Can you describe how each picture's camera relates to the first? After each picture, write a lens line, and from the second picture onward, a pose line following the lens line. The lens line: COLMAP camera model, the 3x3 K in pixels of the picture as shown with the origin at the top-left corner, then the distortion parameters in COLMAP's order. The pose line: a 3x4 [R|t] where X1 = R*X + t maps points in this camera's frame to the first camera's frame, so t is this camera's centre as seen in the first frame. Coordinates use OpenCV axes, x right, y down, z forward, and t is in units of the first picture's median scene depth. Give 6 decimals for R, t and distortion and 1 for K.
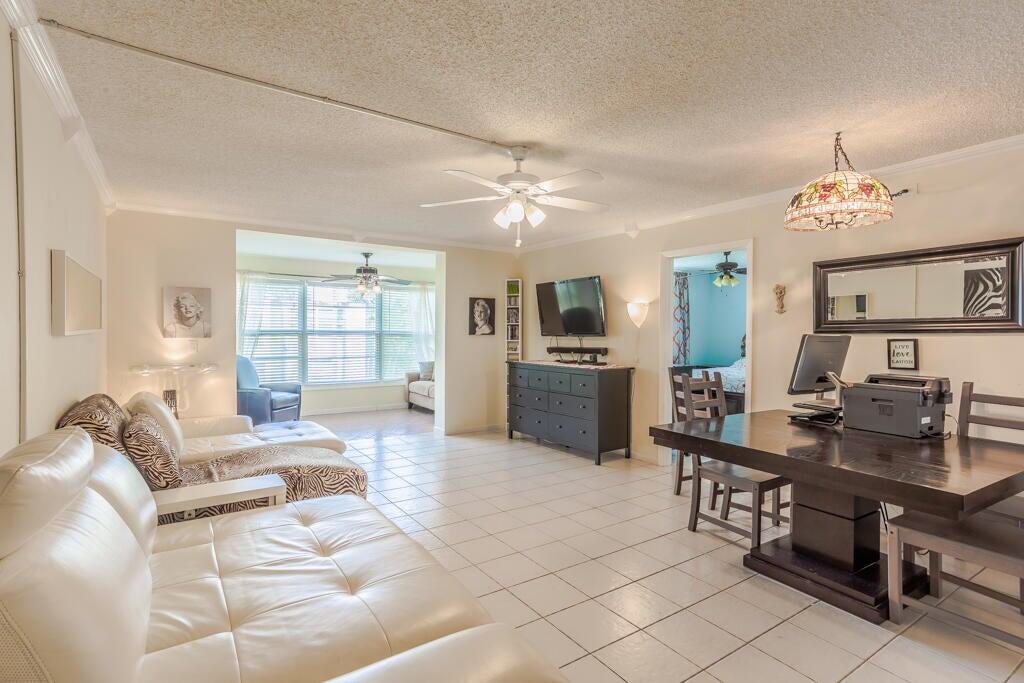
lens RADIAL K [[505.2, 0, 512.0], [0, 505.2, 341.5], [0, 0, 1]] dist [-0.002386, -0.000520]
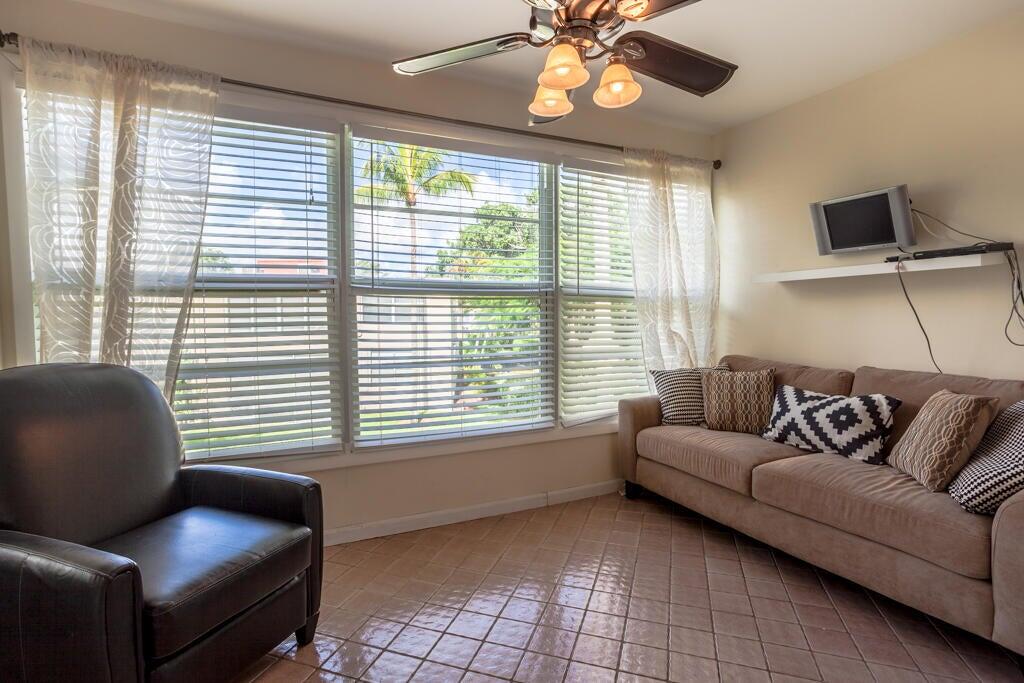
lens RADIAL K [[552.9, 0, 512.0], [0, 552.9, 341.5], [0, 0, 1]] dist [0.000241, 0.000017]
pose [[0.986580, 0.003611, -0.163238, -0.248525], [0.003410, 0.999082, 0.042711, 0.002752], [0.163242, -0.042695, 0.985662, 0.667803]]
